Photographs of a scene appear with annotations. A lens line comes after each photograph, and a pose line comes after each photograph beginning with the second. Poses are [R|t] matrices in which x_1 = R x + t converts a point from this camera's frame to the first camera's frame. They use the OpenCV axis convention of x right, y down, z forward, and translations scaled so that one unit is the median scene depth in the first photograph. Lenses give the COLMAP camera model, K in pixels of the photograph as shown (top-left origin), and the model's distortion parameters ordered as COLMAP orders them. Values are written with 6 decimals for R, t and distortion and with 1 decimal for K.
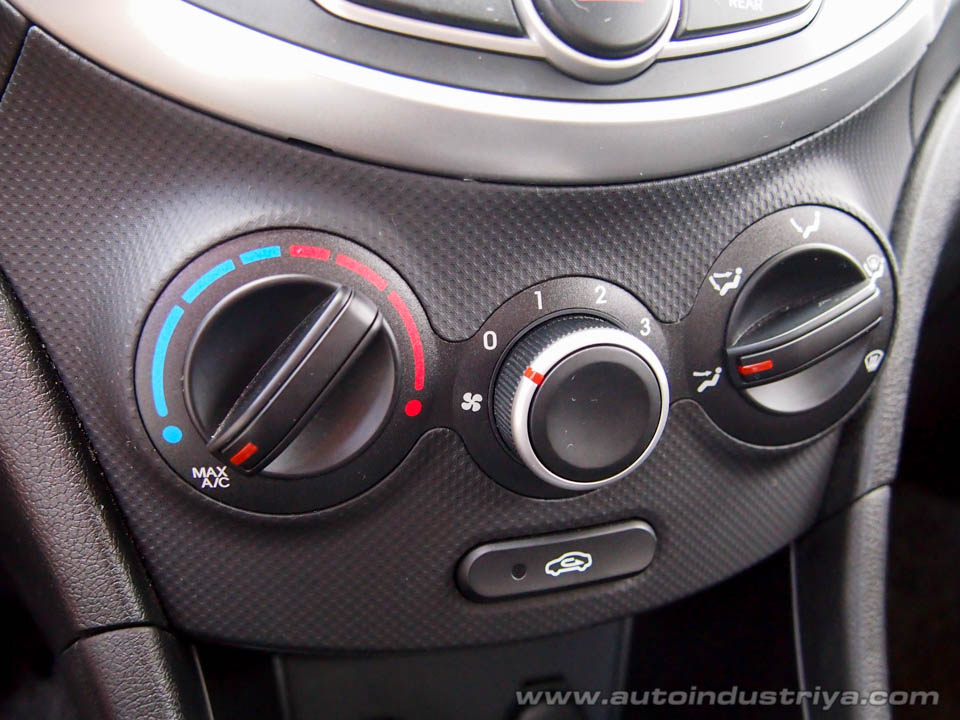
lens RADIAL K [[840.9, 0, 479.7], [0, 840.9, 359.0], [0, 0, 1]] dist [0.001832, 0.003792]
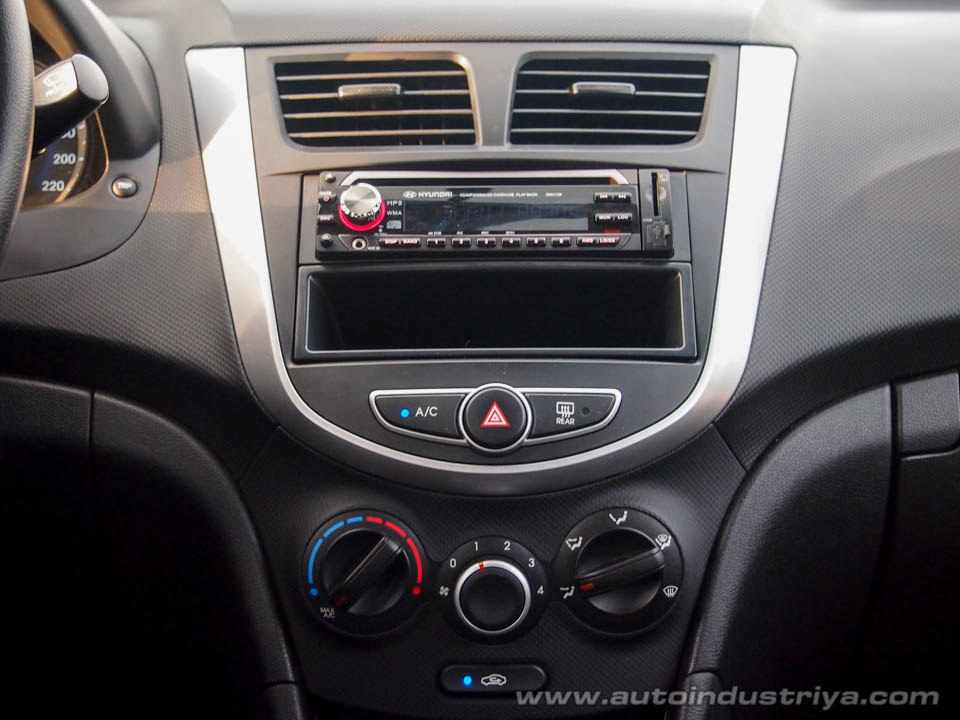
lens RADIAL K [[1703.5, 0, 479.4], [0, 1703.5, 360.2], [0, 0, 1]] dist [-0.155194, 0.000000]
pose [[0.964041, 0.025399, -0.264535, 1.225462], [-0.080928, 0.976203, -0.201194, 0.344159], [0.253130, 0.215367, 0.943155, -3.249981]]
